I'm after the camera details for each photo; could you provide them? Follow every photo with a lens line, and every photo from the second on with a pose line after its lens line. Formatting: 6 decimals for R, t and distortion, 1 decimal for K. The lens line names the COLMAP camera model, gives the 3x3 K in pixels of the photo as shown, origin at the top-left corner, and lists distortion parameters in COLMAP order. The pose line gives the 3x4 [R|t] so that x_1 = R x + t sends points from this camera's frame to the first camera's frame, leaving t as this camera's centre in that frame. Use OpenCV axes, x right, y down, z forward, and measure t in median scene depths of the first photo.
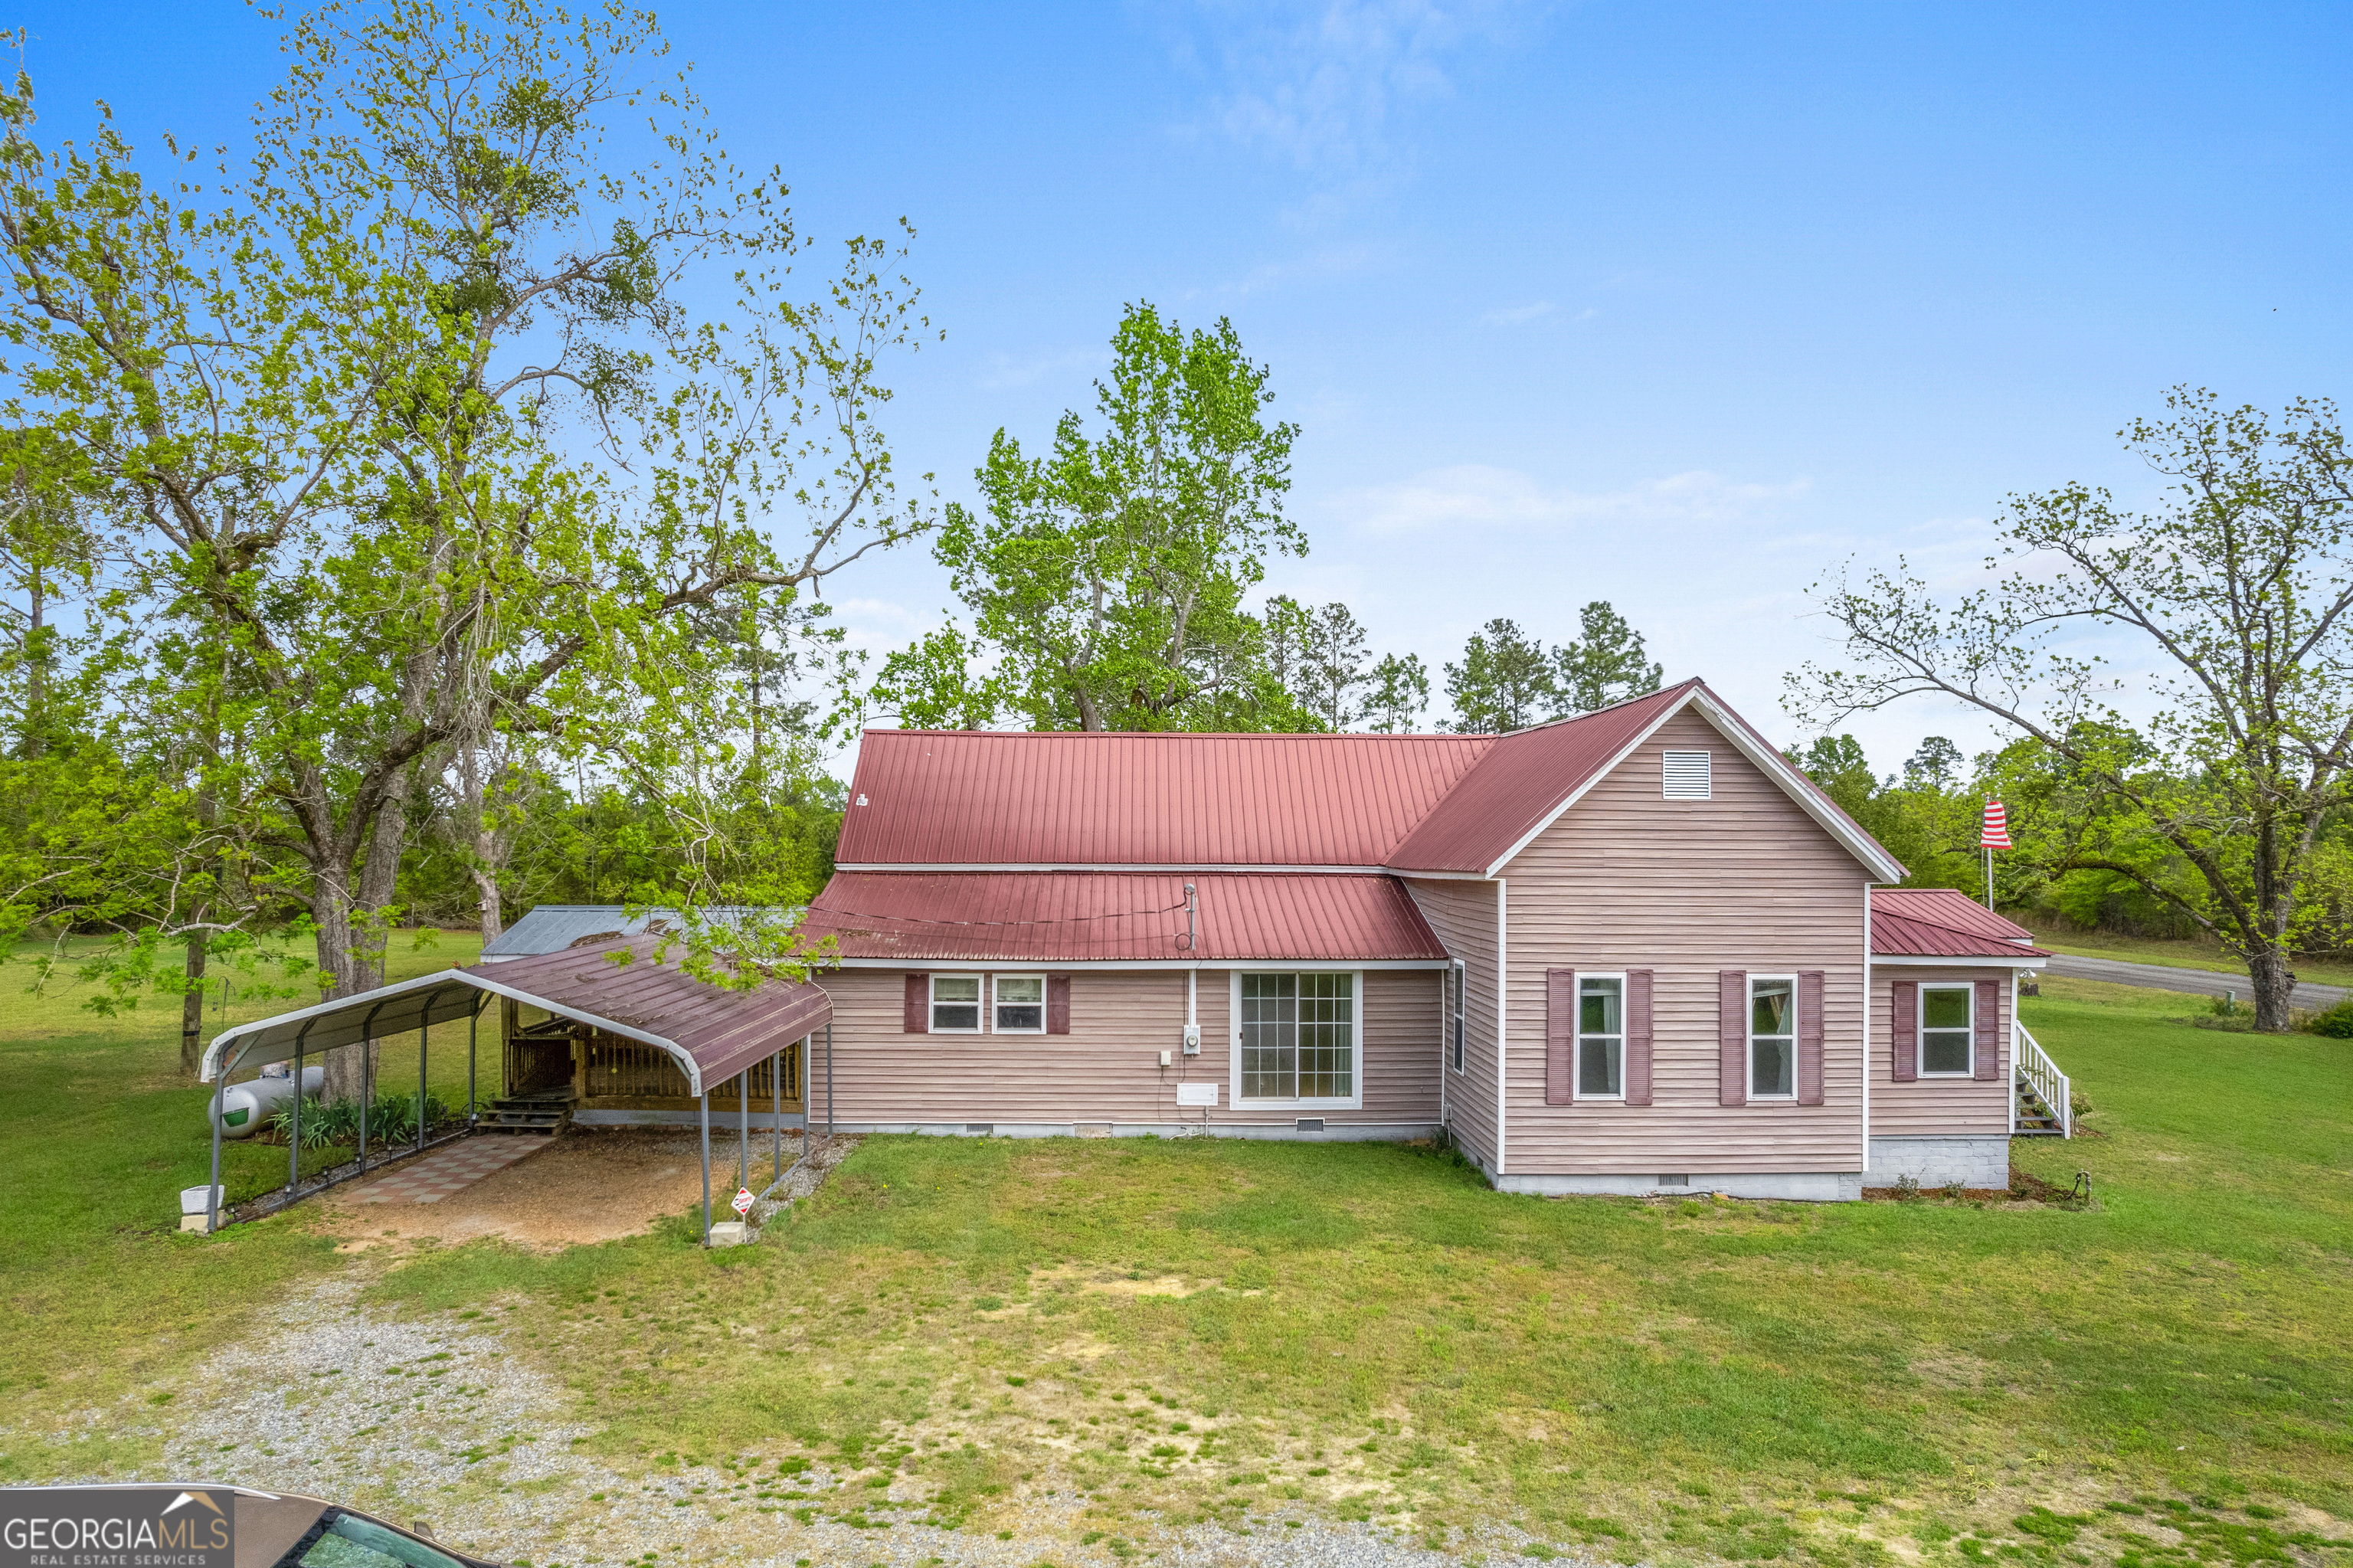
lens RADIAL K [[1527.9, 0, 1176.5], [0, 1527.9, 784.0], [0, 0, 1]] dist [-0.085101, 0.081859]
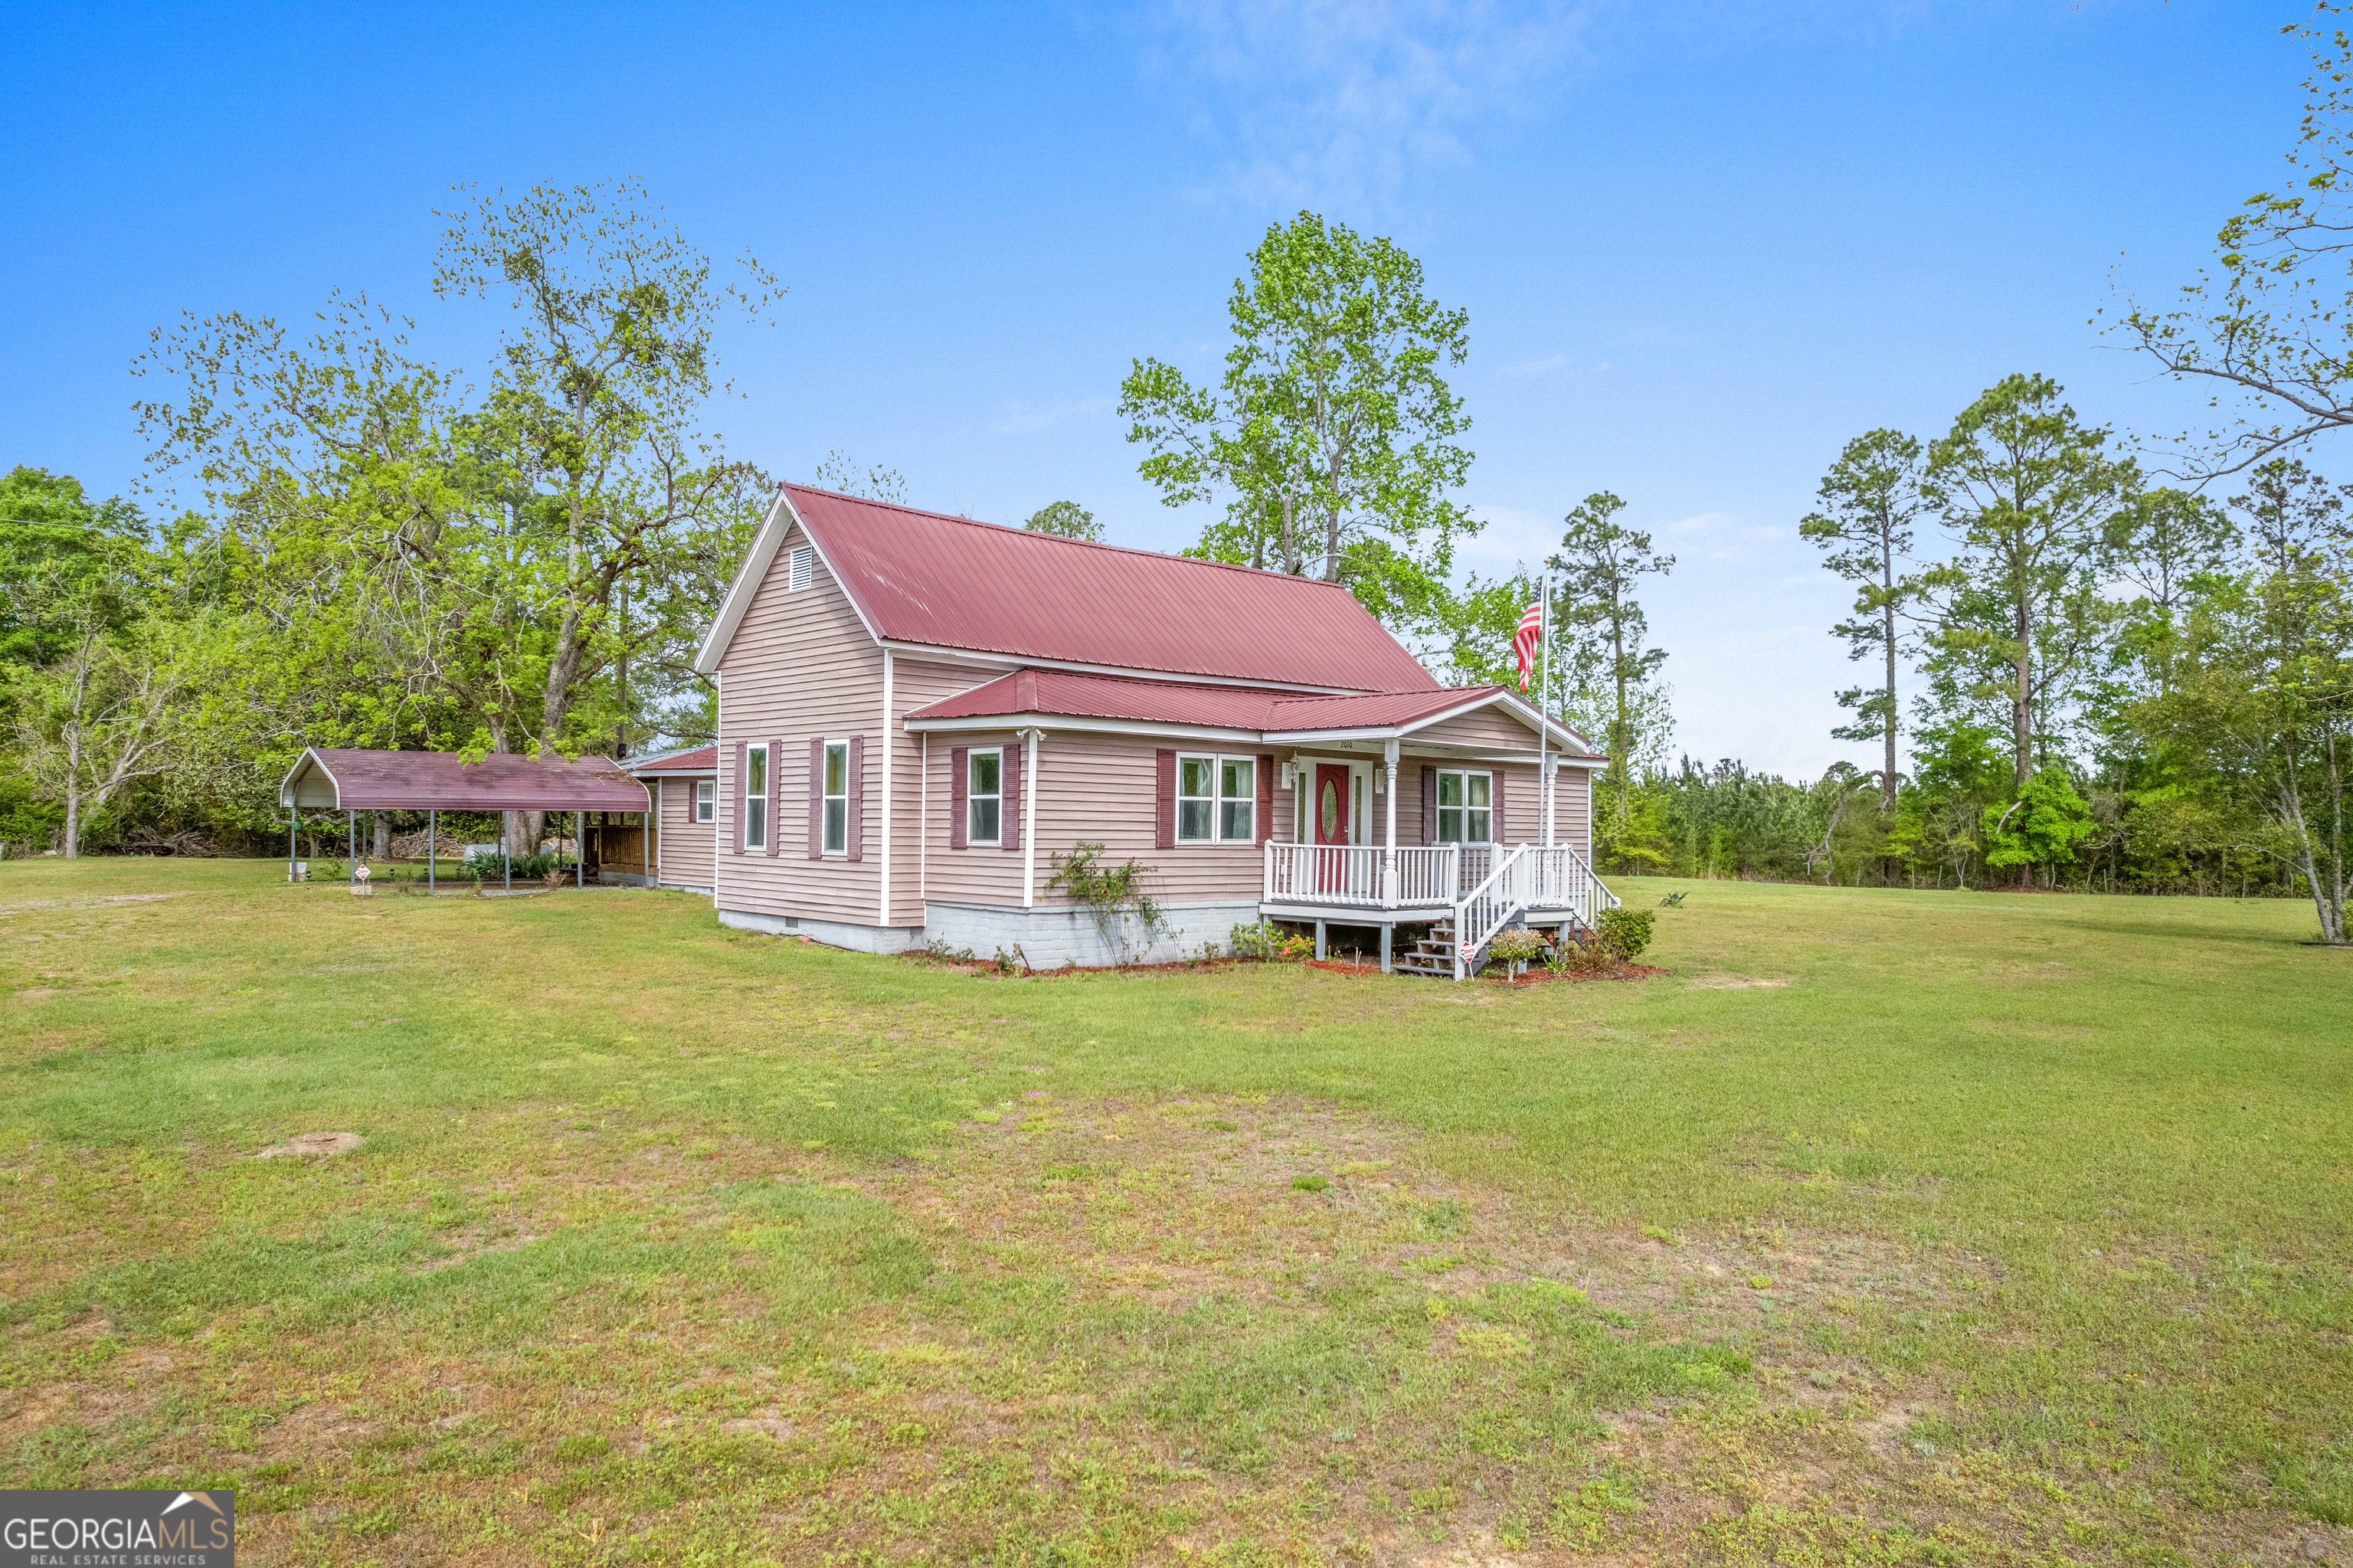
lens RADIAL K [[1527.9, 0, 1176.5], [0, 1527.9, 784.0], [0, 0, 1]] dist [-0.085101, 0.081859]
pose [[0.678857, -0.018387, -0.734041, 1.371178], [0.017419, 0.999808, -0.008934, 0.172331], [0.734064, -0.006722, 0.679047, 0.432396]]
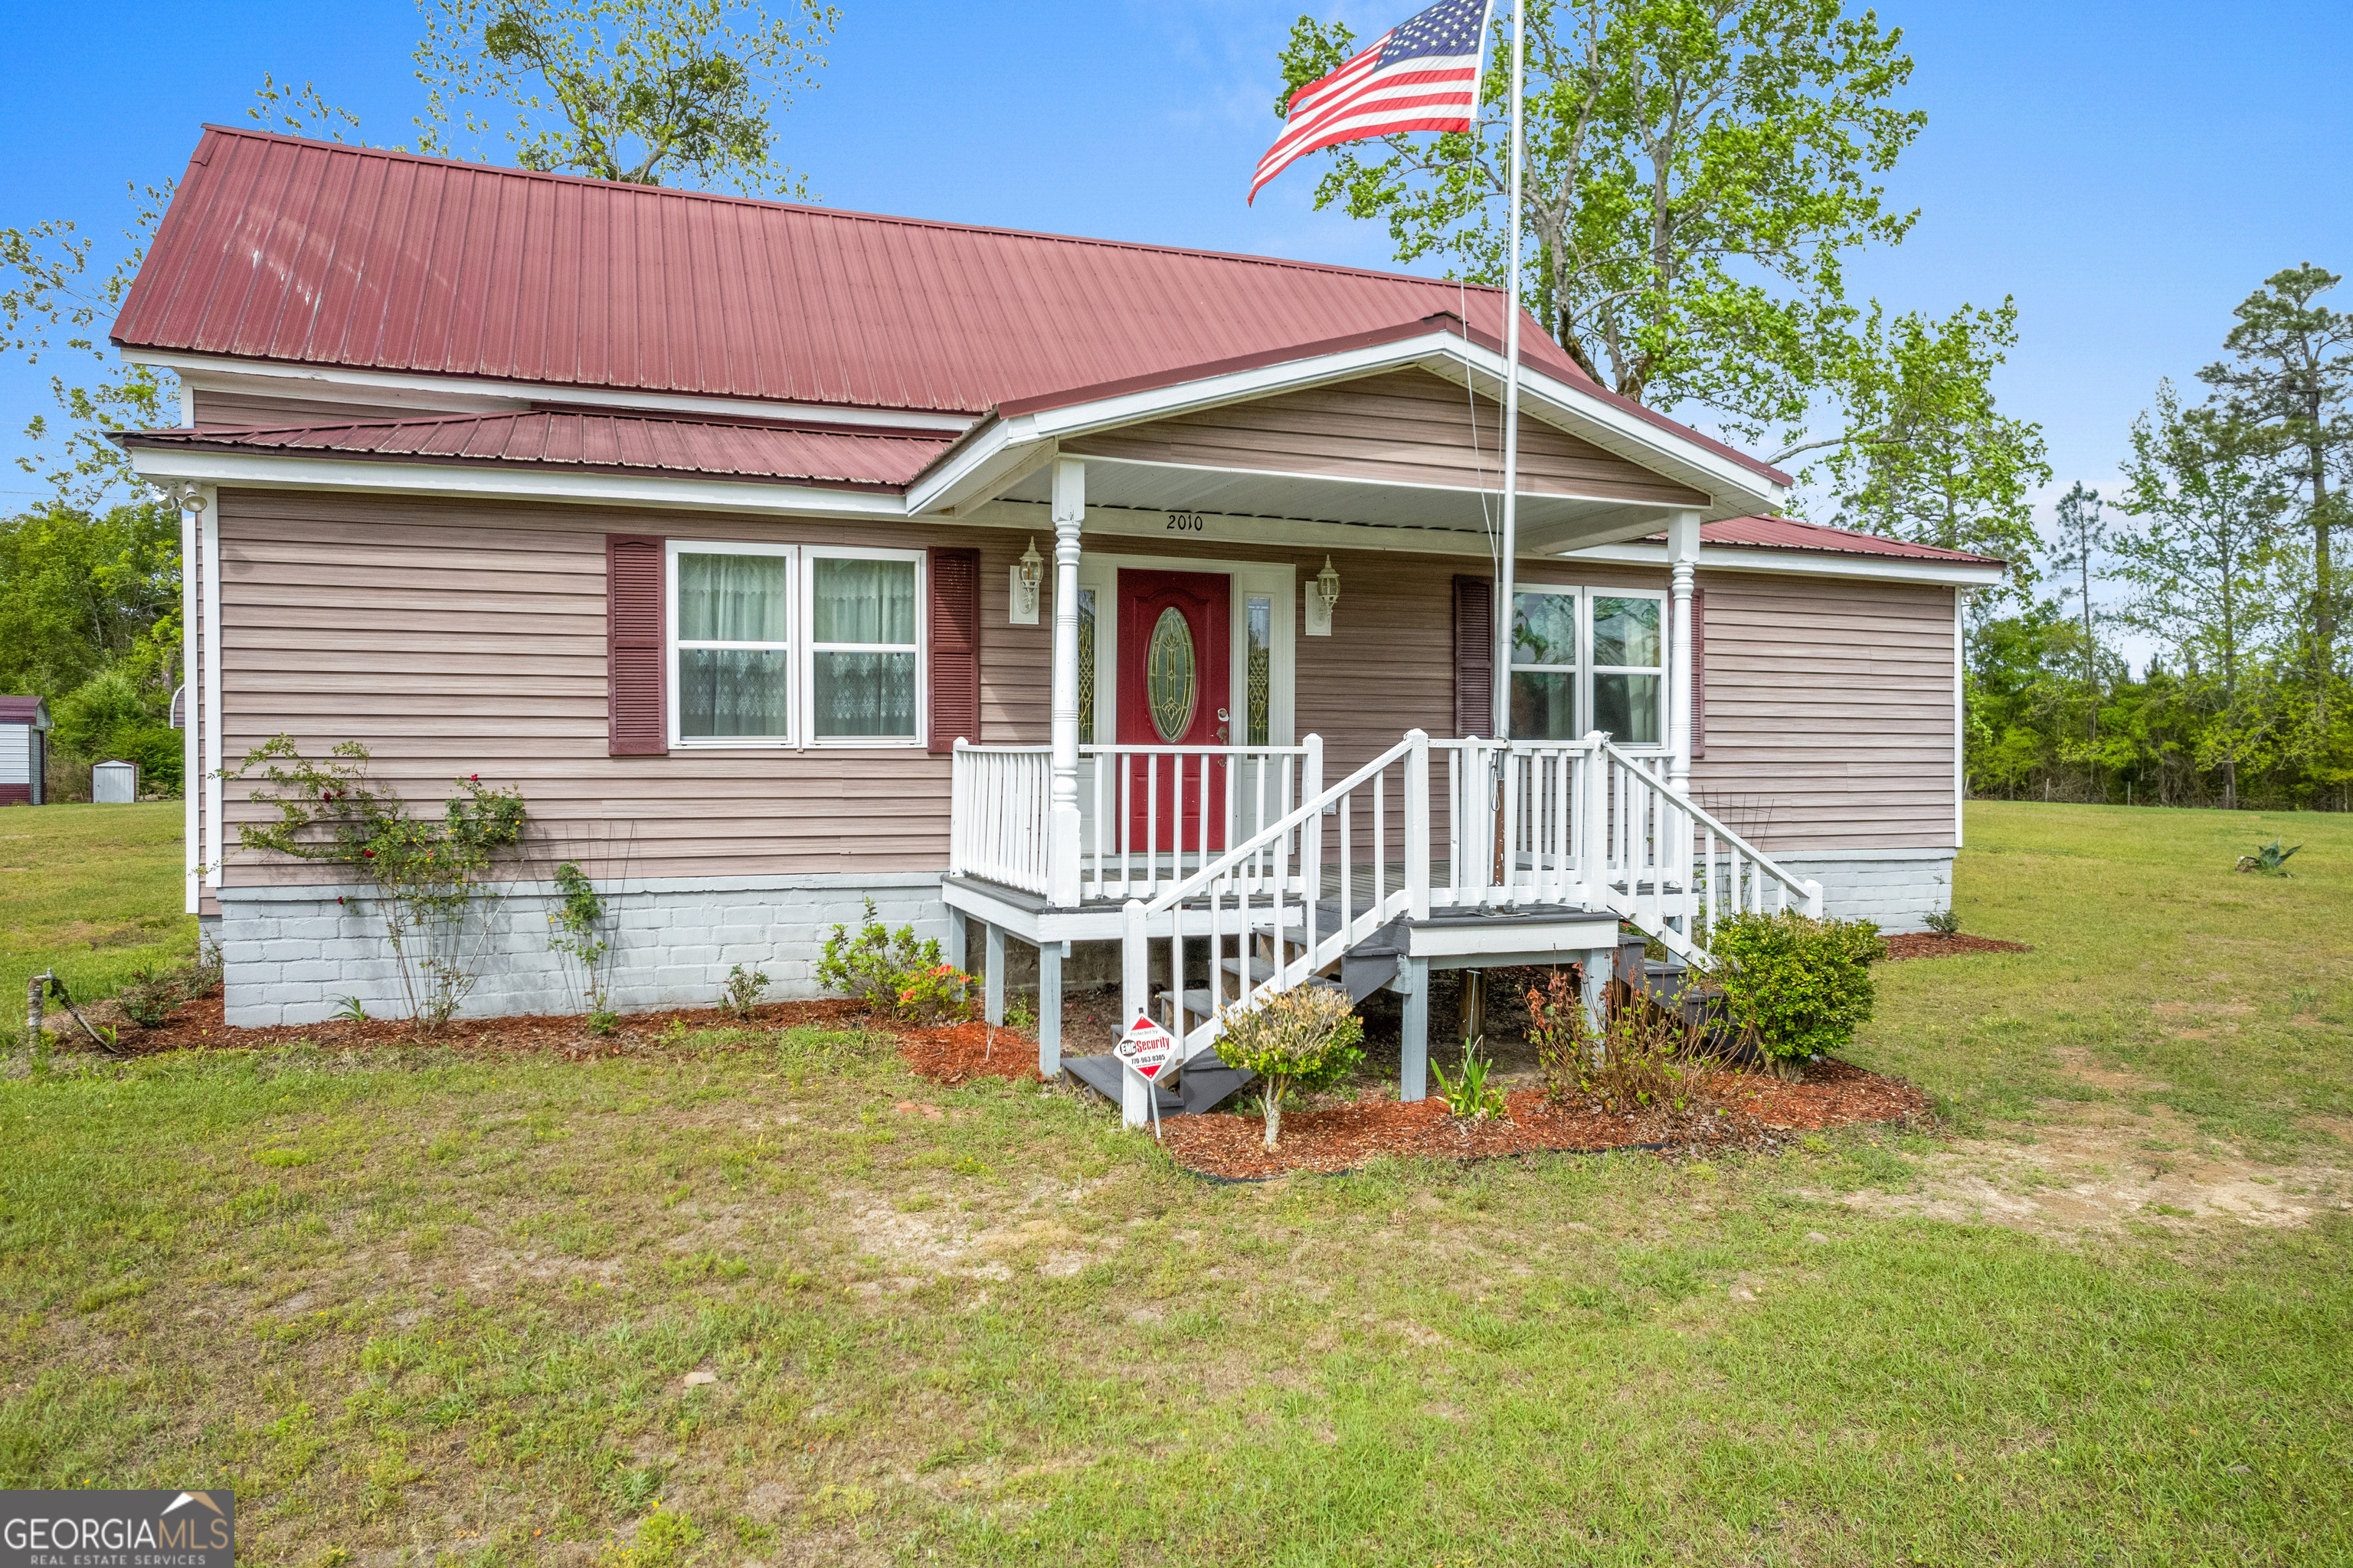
lens RADIAL K [[1527.9, 0, 1176.5], [0, 1527.9, 784.0], [0, 0, 1]] dist [-0.085101, 0.081859]
pose [[0.341047, 0.012573, -0.939962, 1.083606], [0.034659, 0.999063, 0.025938, 0.209828], [0.939407, -0.041424, 0.340292, 1.149959]]
